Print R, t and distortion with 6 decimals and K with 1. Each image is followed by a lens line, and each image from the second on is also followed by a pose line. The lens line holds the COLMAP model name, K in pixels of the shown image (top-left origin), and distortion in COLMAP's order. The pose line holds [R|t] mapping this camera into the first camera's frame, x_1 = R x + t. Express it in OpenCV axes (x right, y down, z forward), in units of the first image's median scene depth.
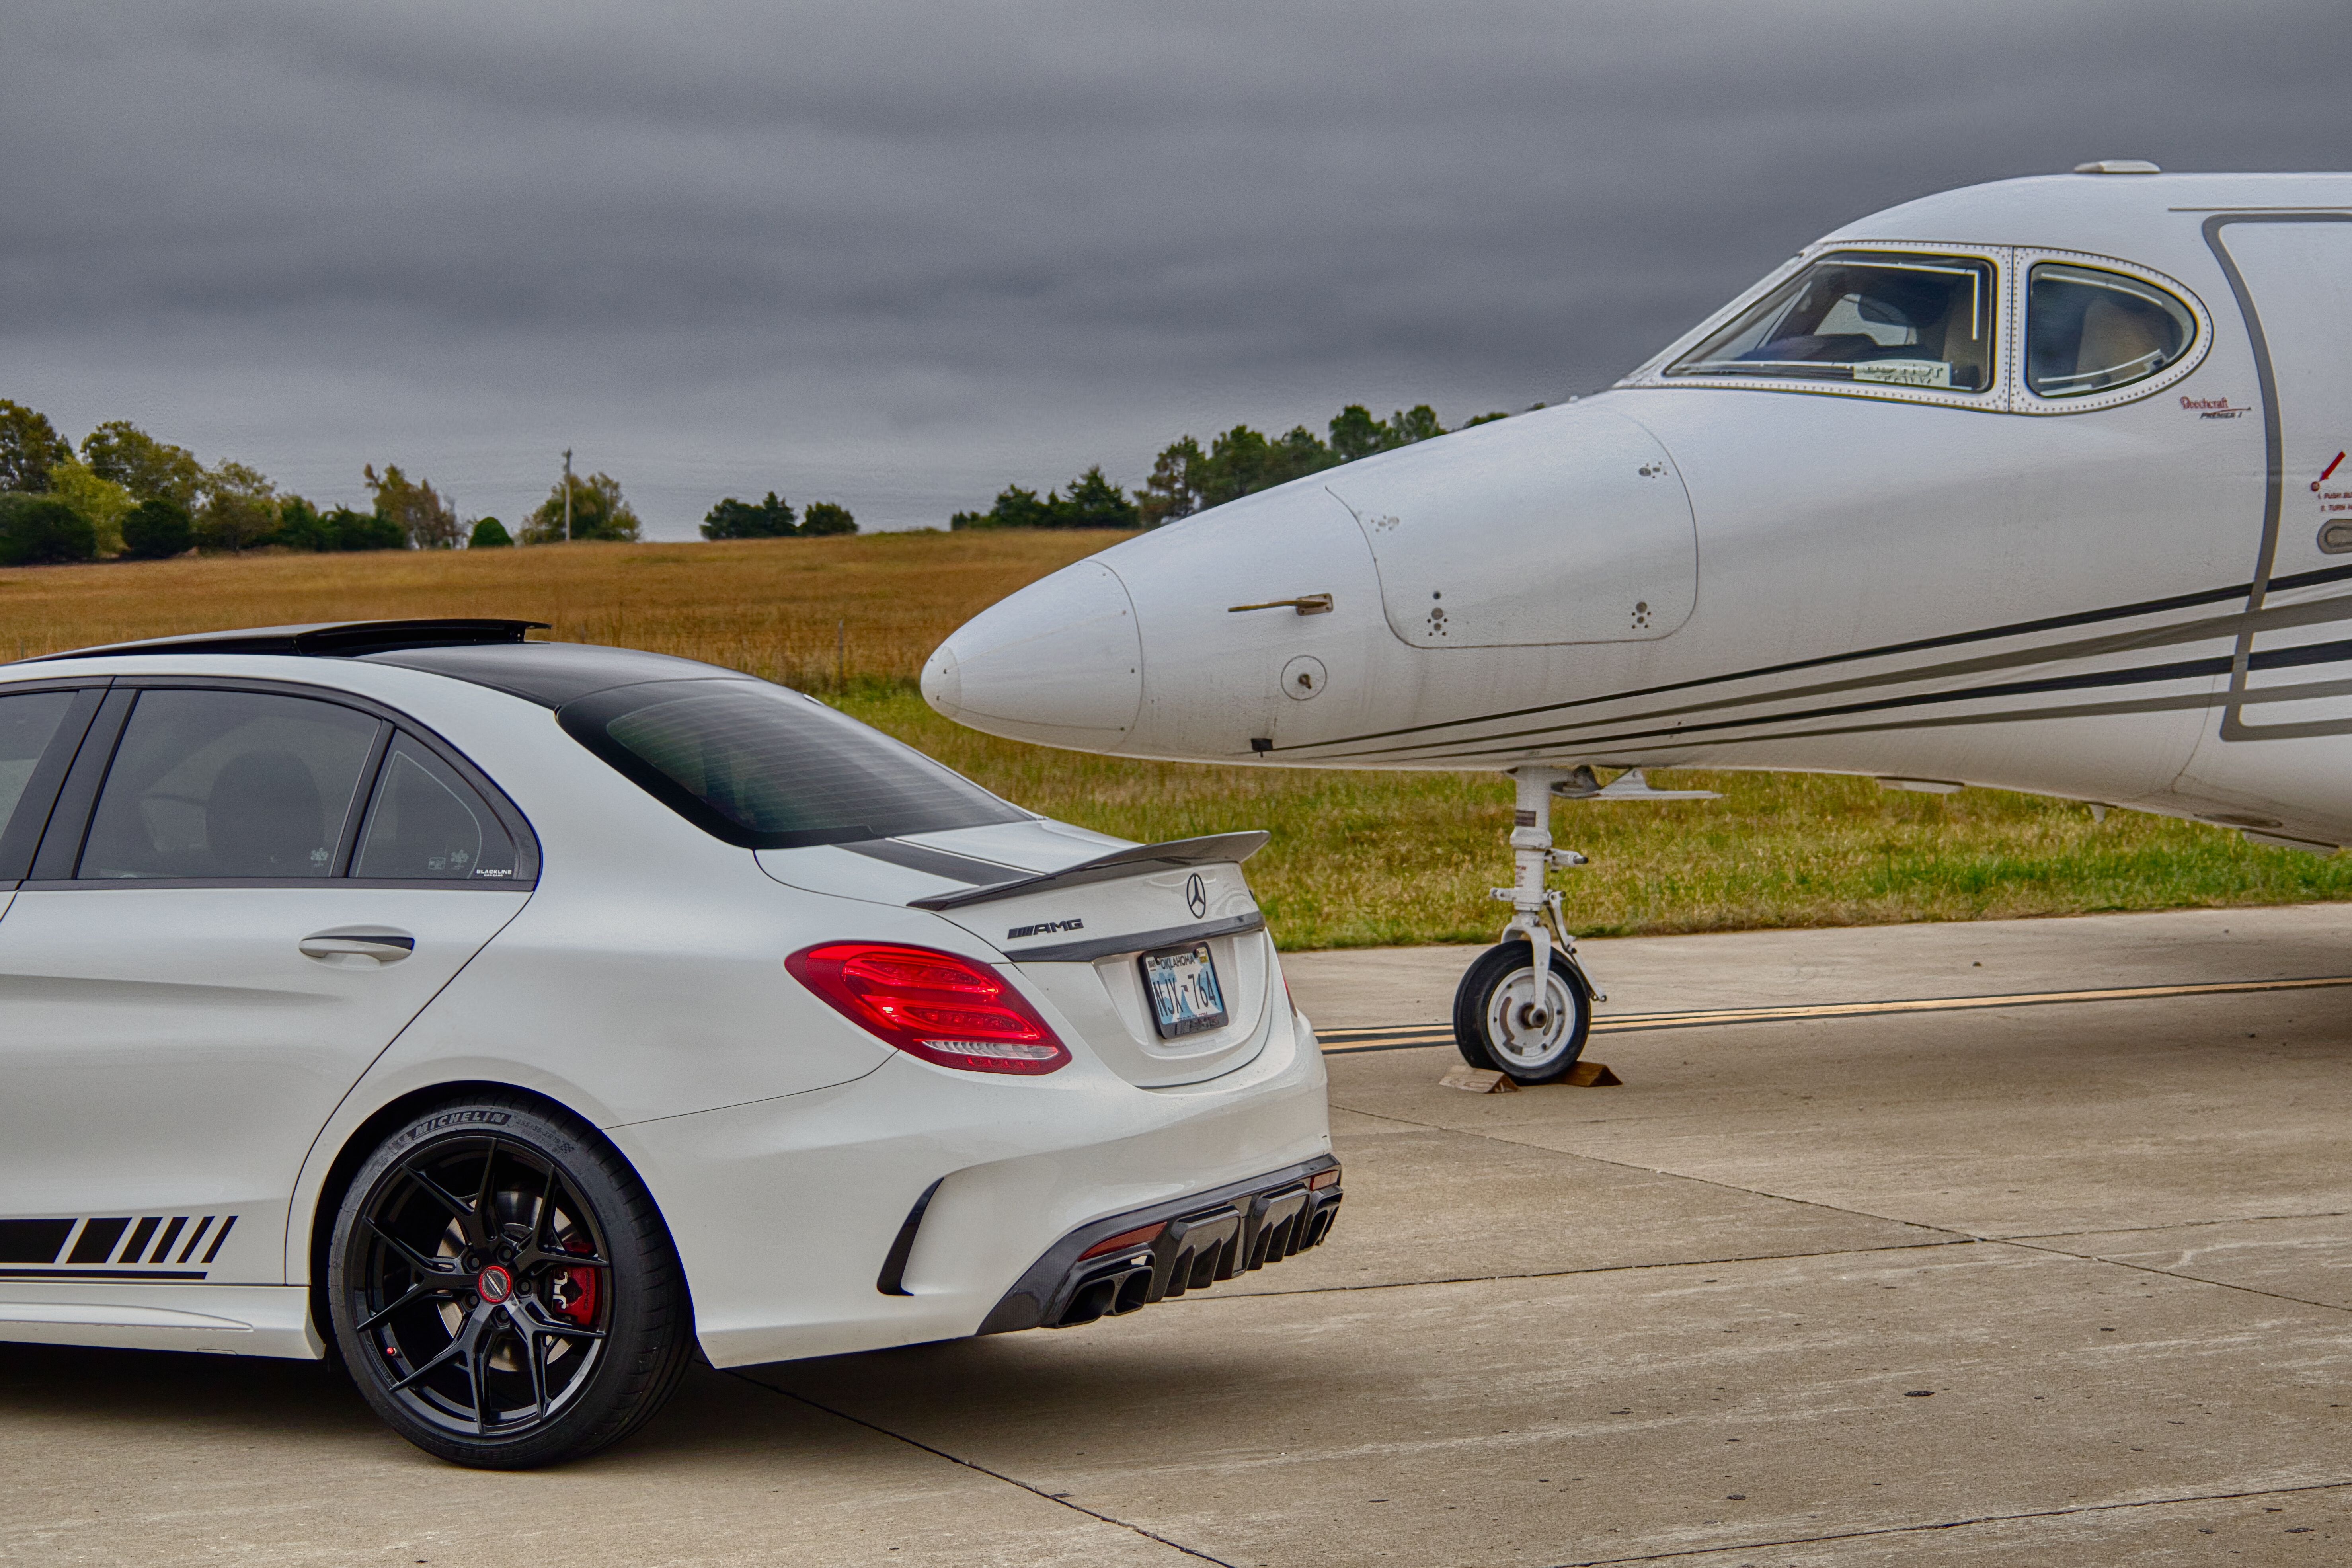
lens RADIAL K [[5295.6, 0, 1176.3], [0, 5295.6, 905.5], [0, 0, 1]] dist [0.104547, 0.126278]
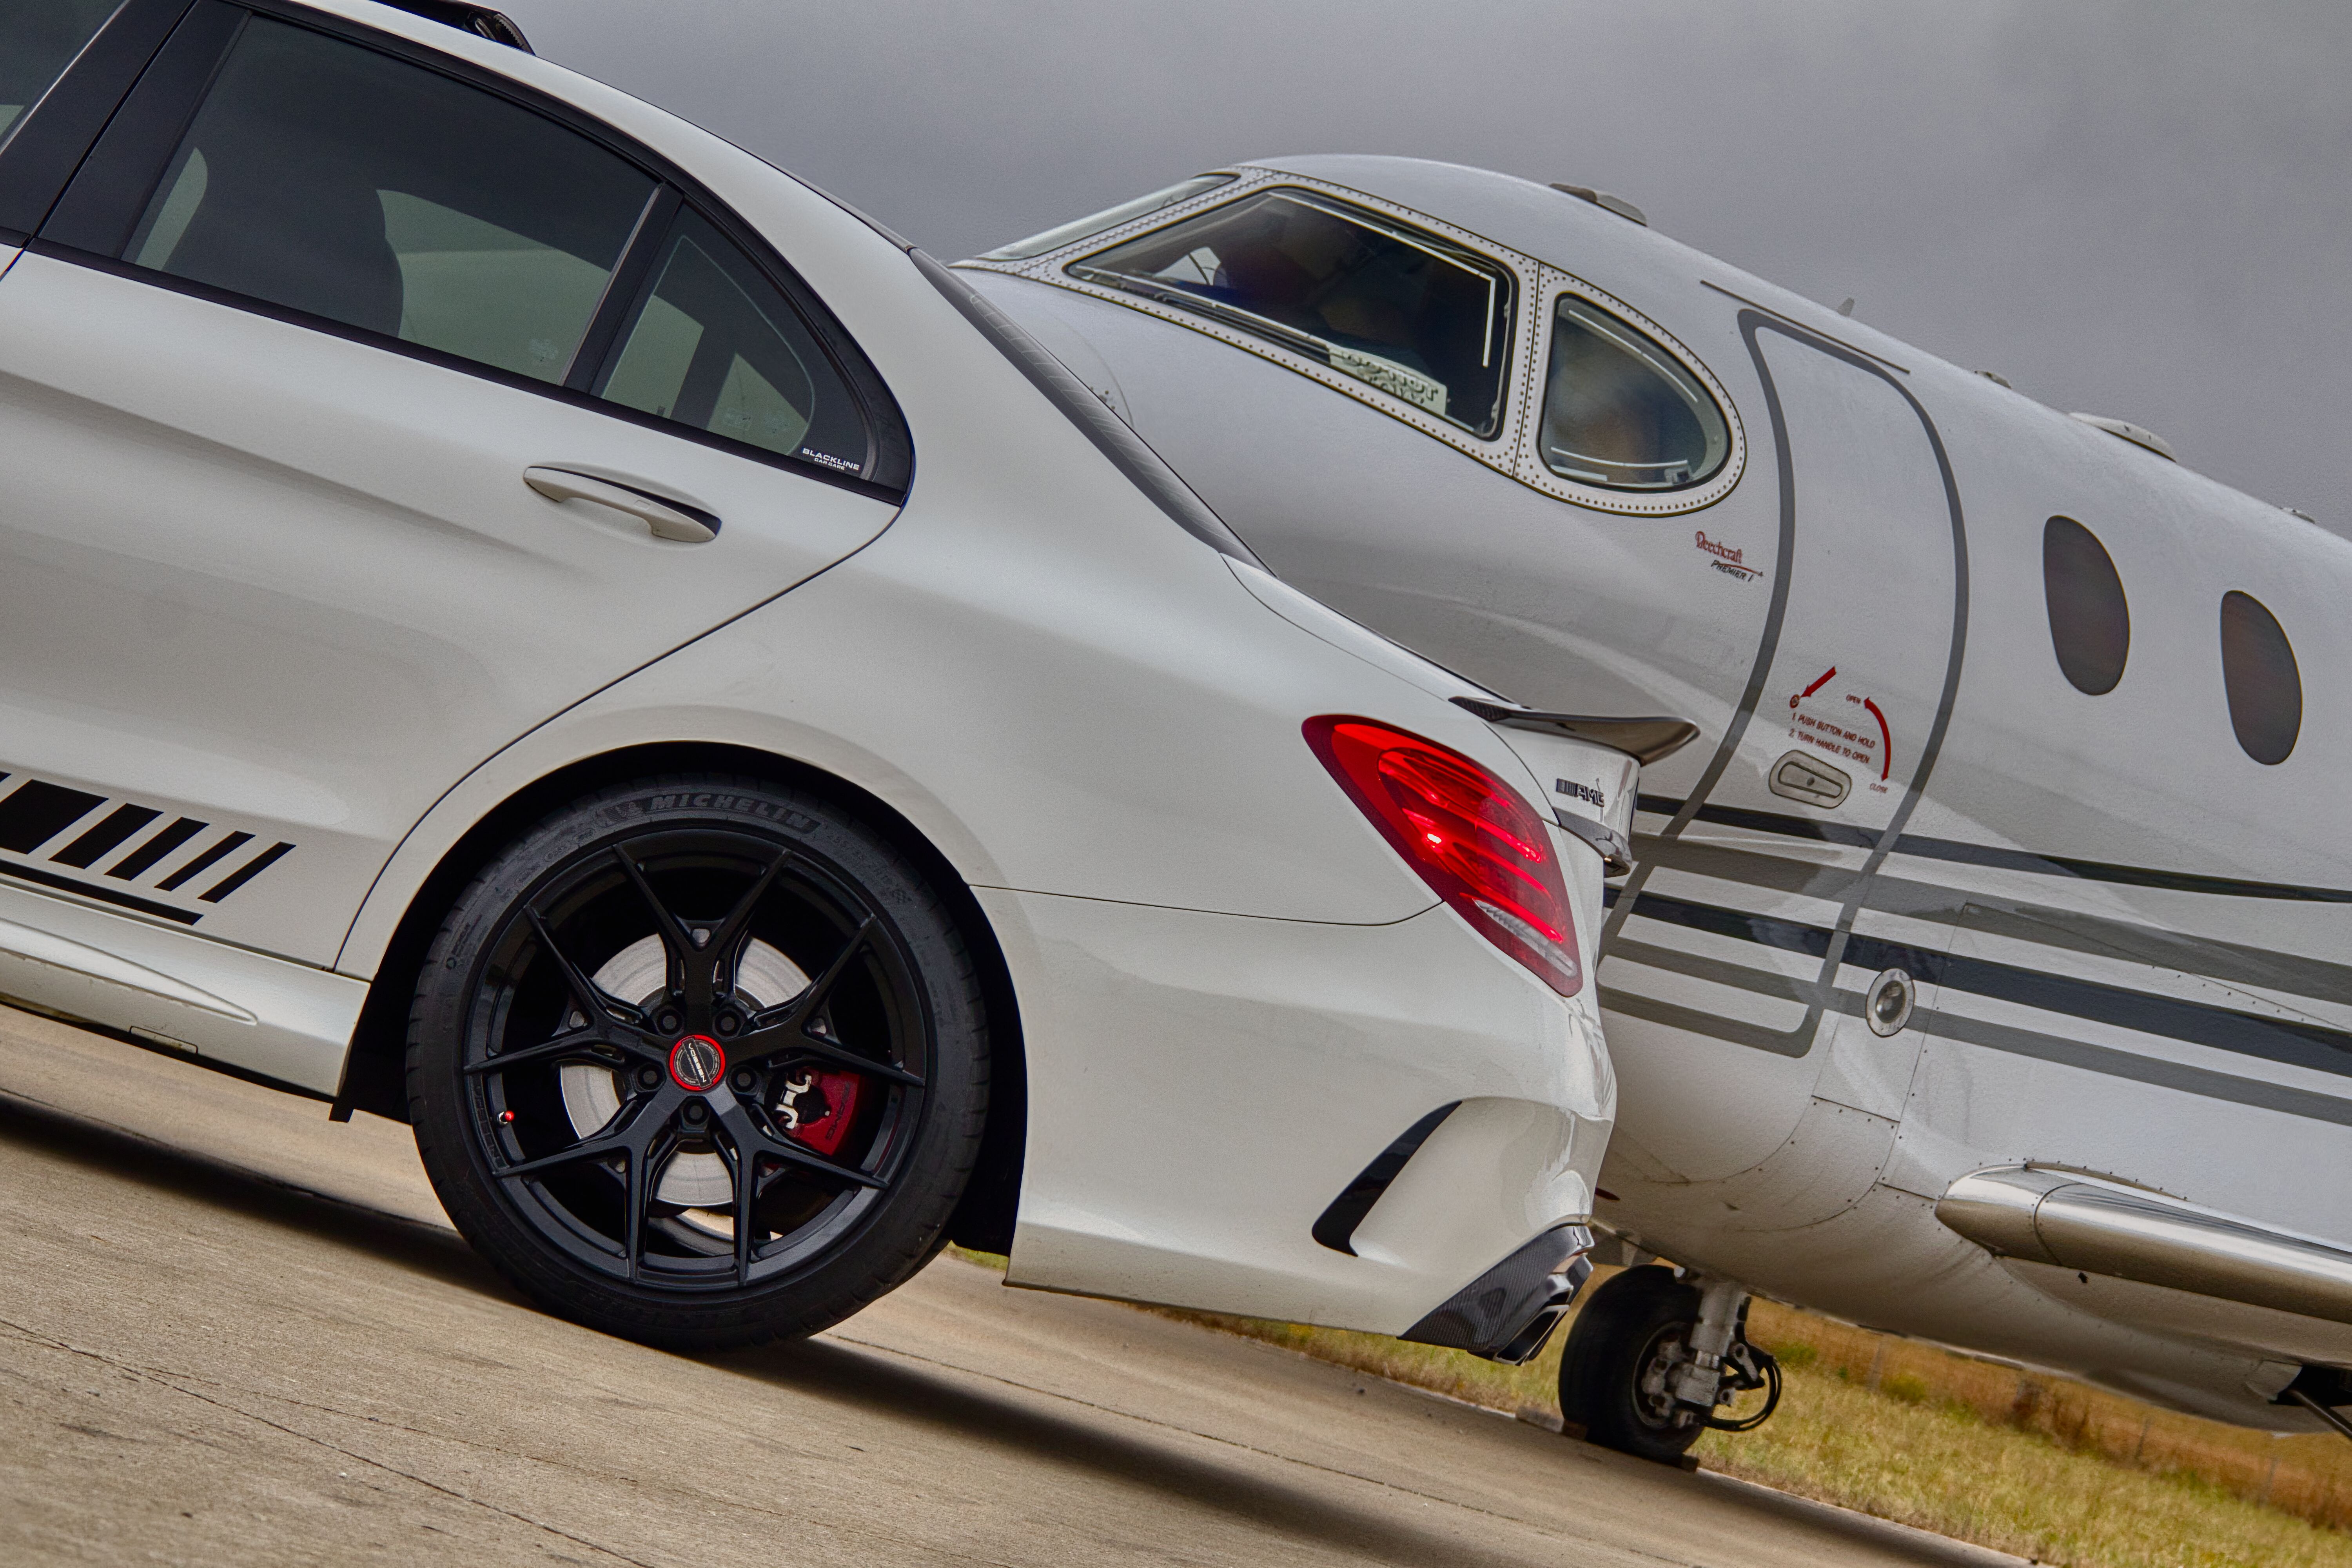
lens RADIAL K [[7521.2, 0, 1176.0], [0, 7521.2, 784.0], [0, 0, 1]] dist [0.000549, 0.607961]
pose [[0.874541, 0.295897, 0.384217, -0.429685], [-0.272848, 0.955209, -0.114586, 0.124961], [-0.400913, -0.004622, 0.916105, 0.130295]]
